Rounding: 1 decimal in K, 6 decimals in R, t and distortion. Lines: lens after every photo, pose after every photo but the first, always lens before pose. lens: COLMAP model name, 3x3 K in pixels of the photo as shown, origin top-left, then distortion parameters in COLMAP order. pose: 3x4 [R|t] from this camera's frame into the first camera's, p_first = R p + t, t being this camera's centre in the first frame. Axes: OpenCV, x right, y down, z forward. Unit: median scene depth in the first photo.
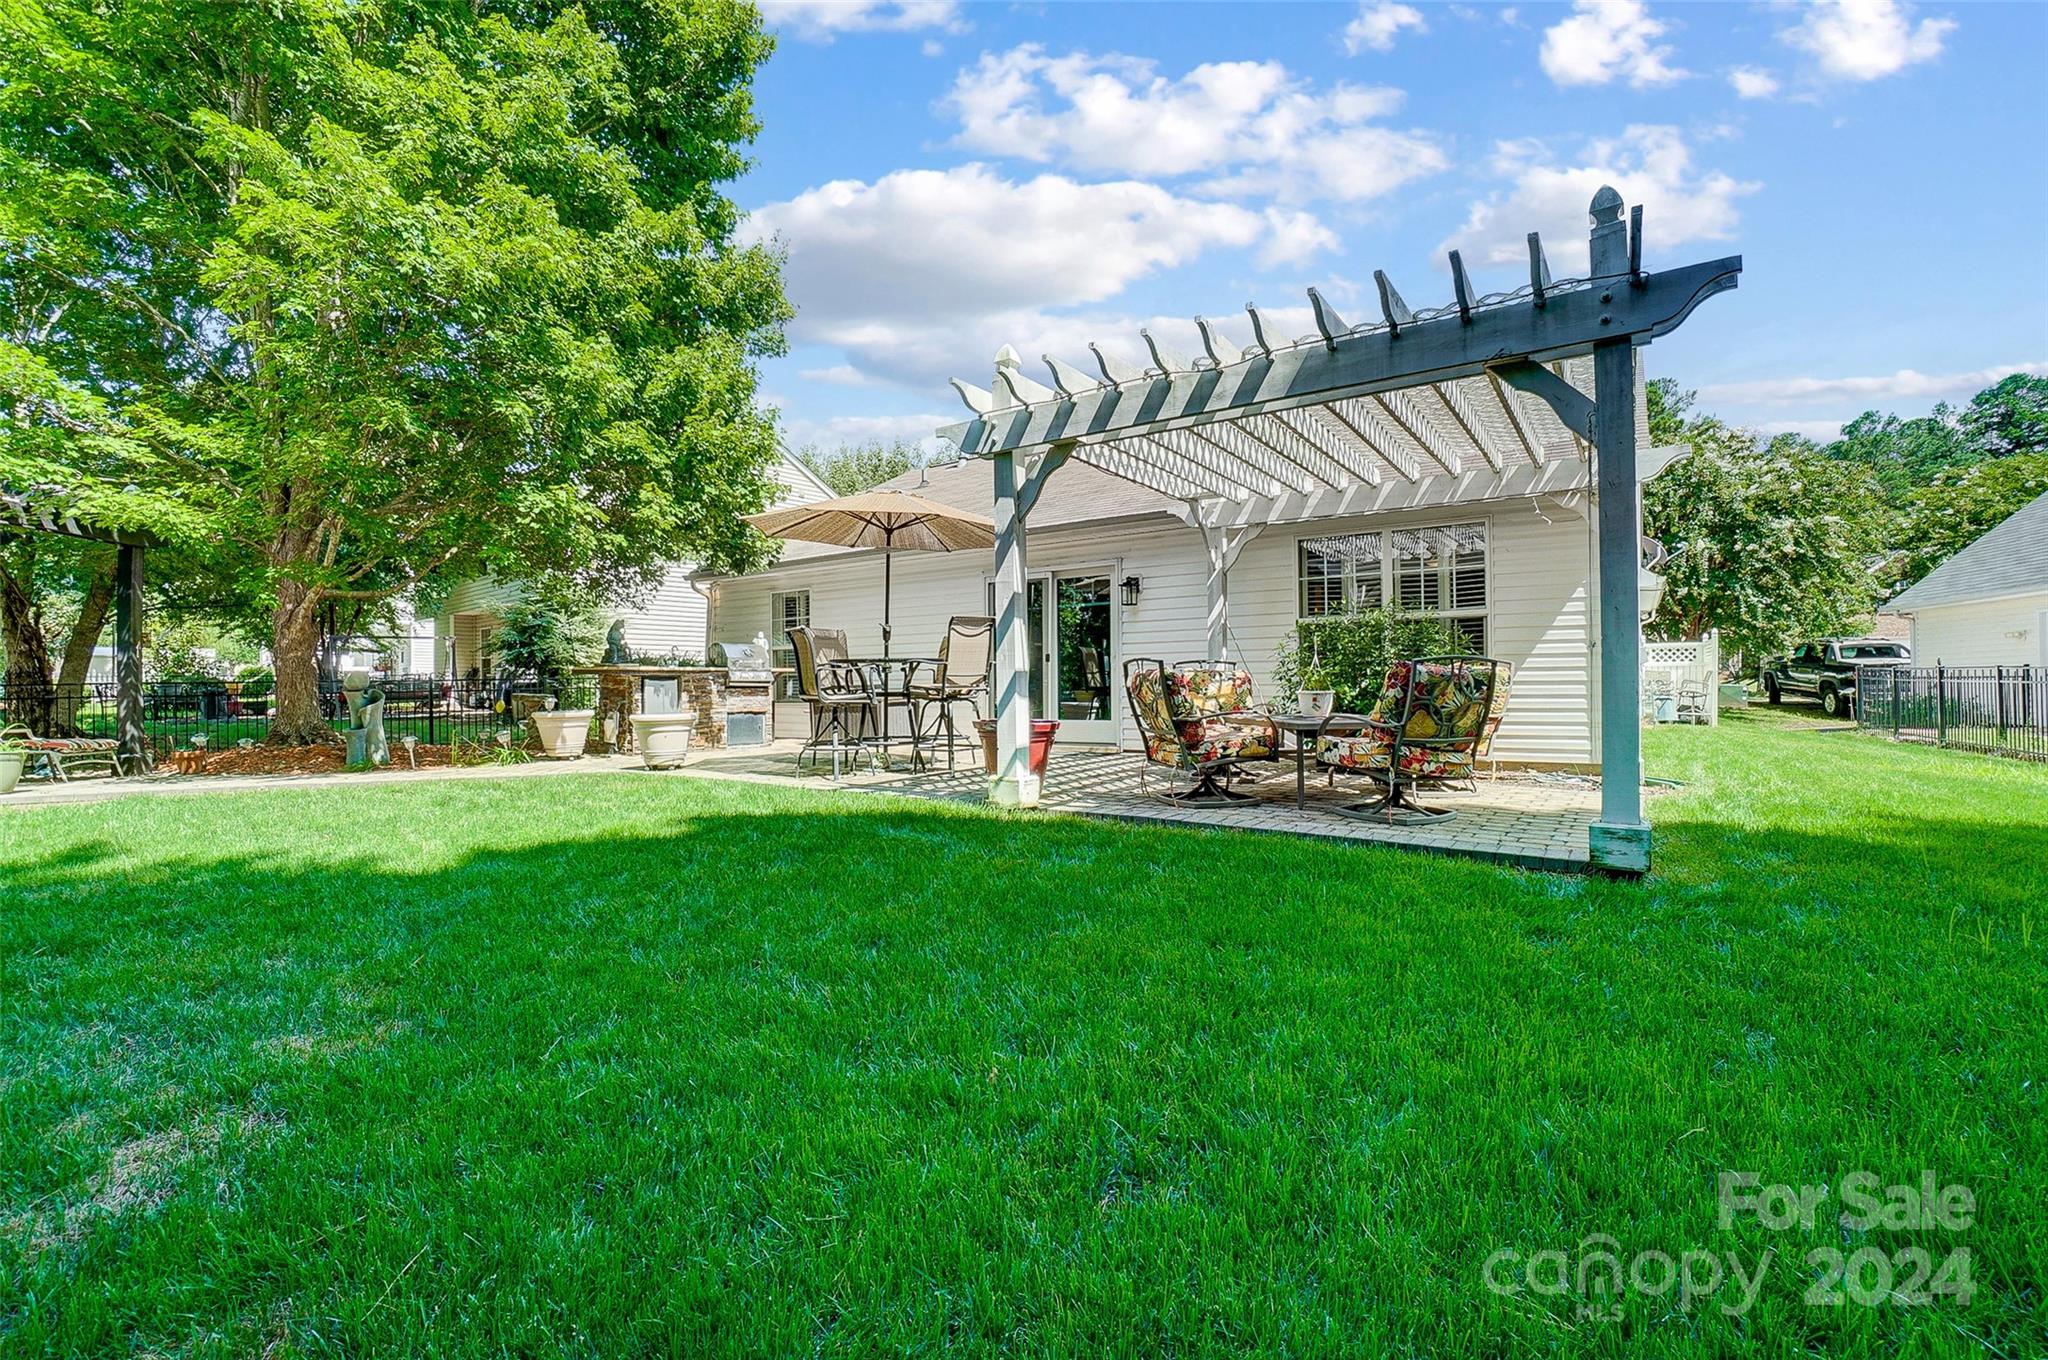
lens RADIAL K [[907.2, 0, 1015.7], [0, 907.2, 690.0], [0, 0, 1]] dist [-0.055986, 0.022156]
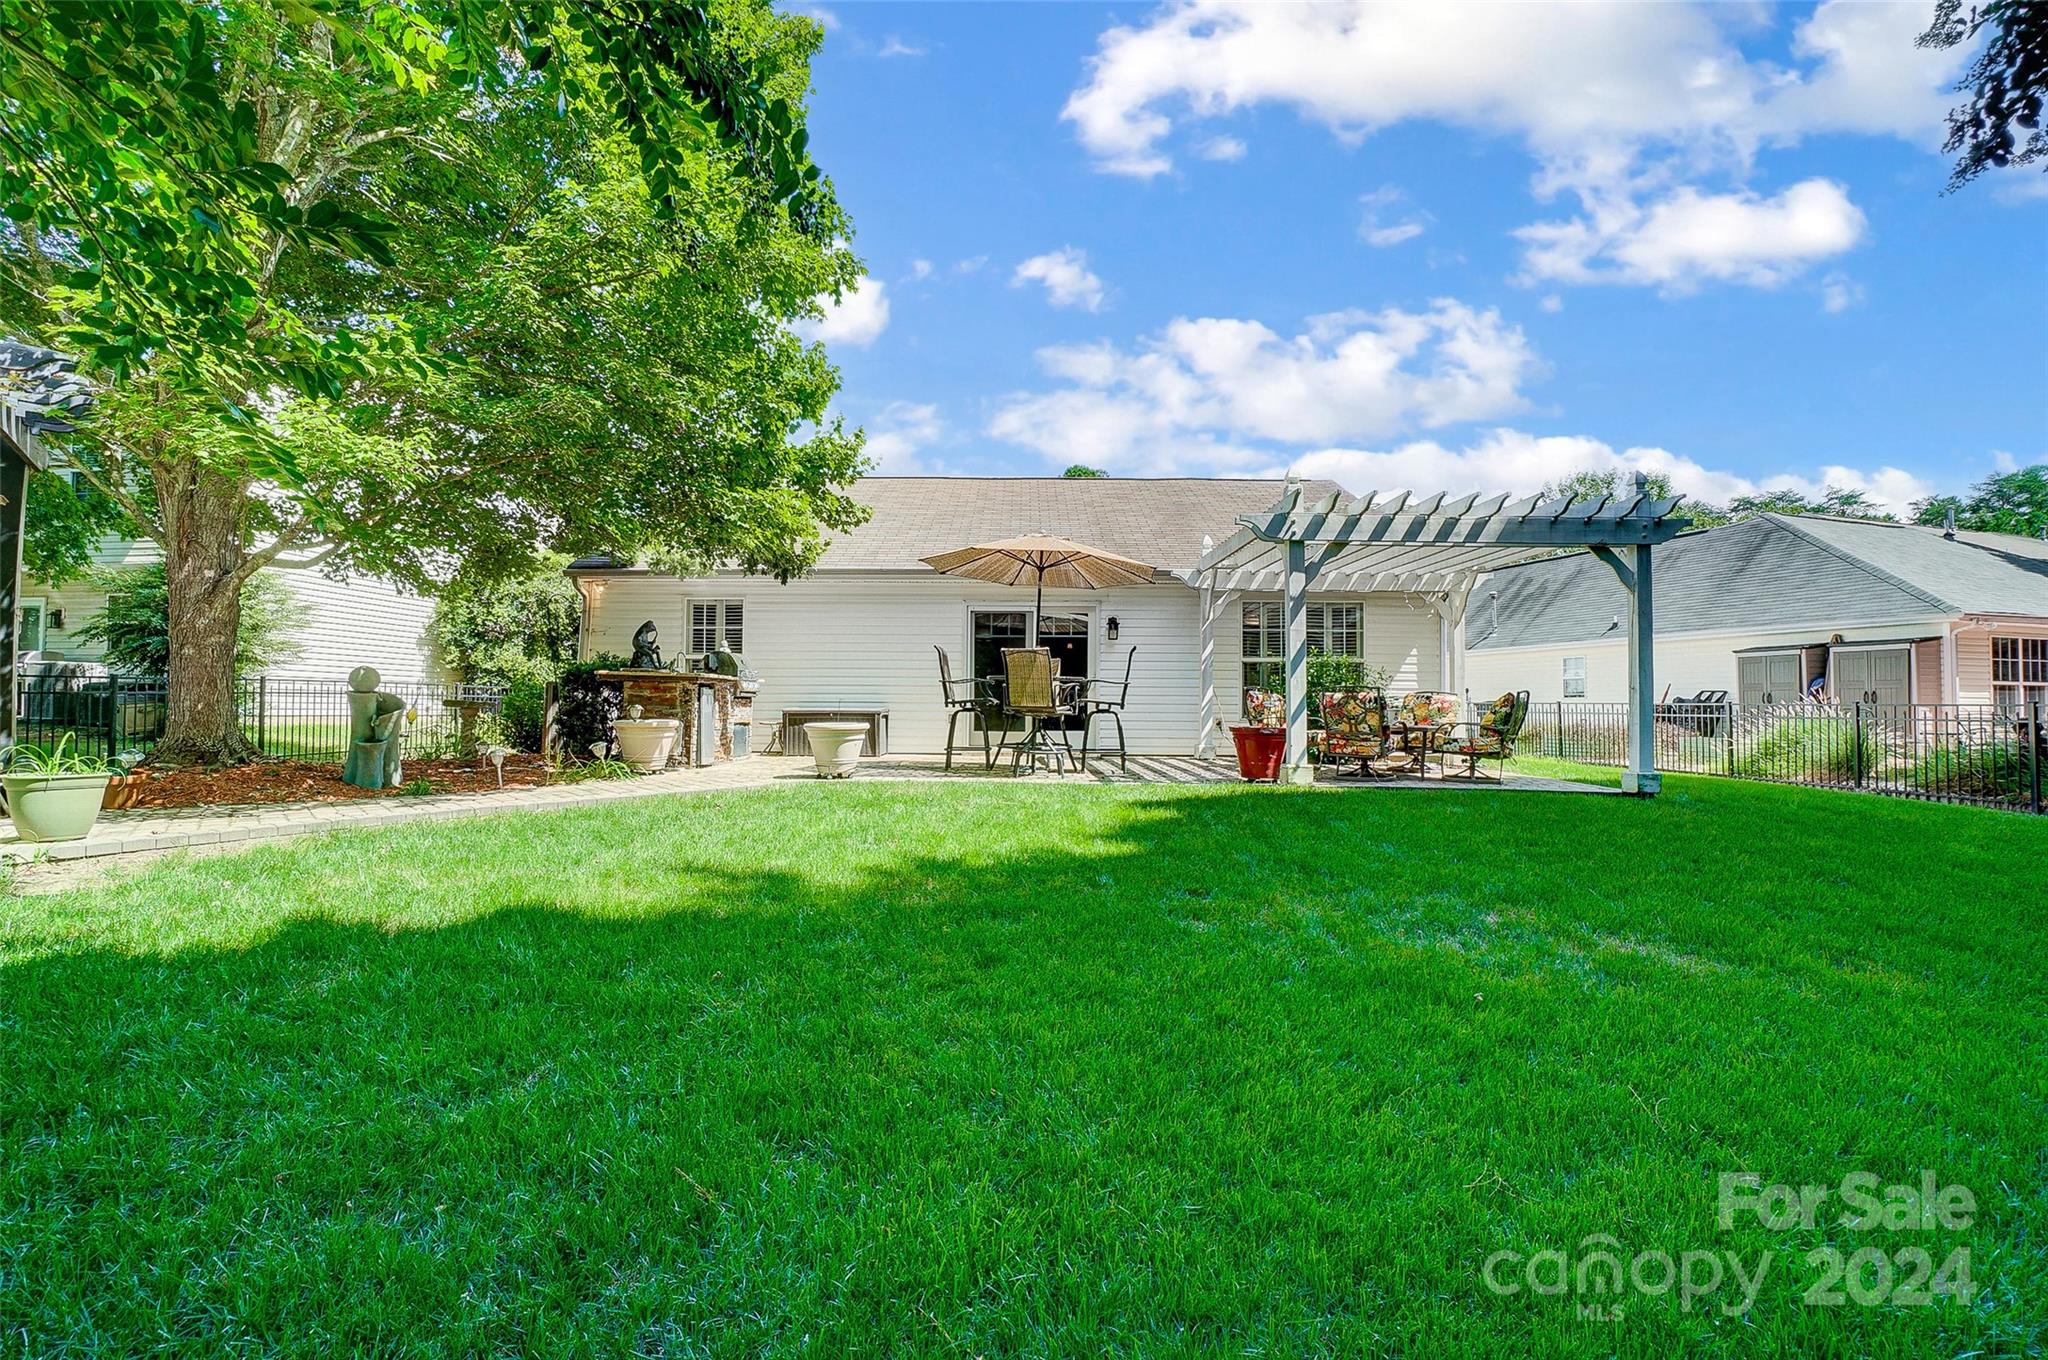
lens RADIAL K [[907.2, 0, 1015.7], [0, 907.2, 690.0], [0, 0, 1]] dist [-0.055986, 0.022156]
pose [[0.822156, 0.026453, 0.568647, -1.198359], [-0.013294, 0.999539, -0.027278, 0.021281], [-0.569106, 0.014868, 0.822130, 0.073845]]
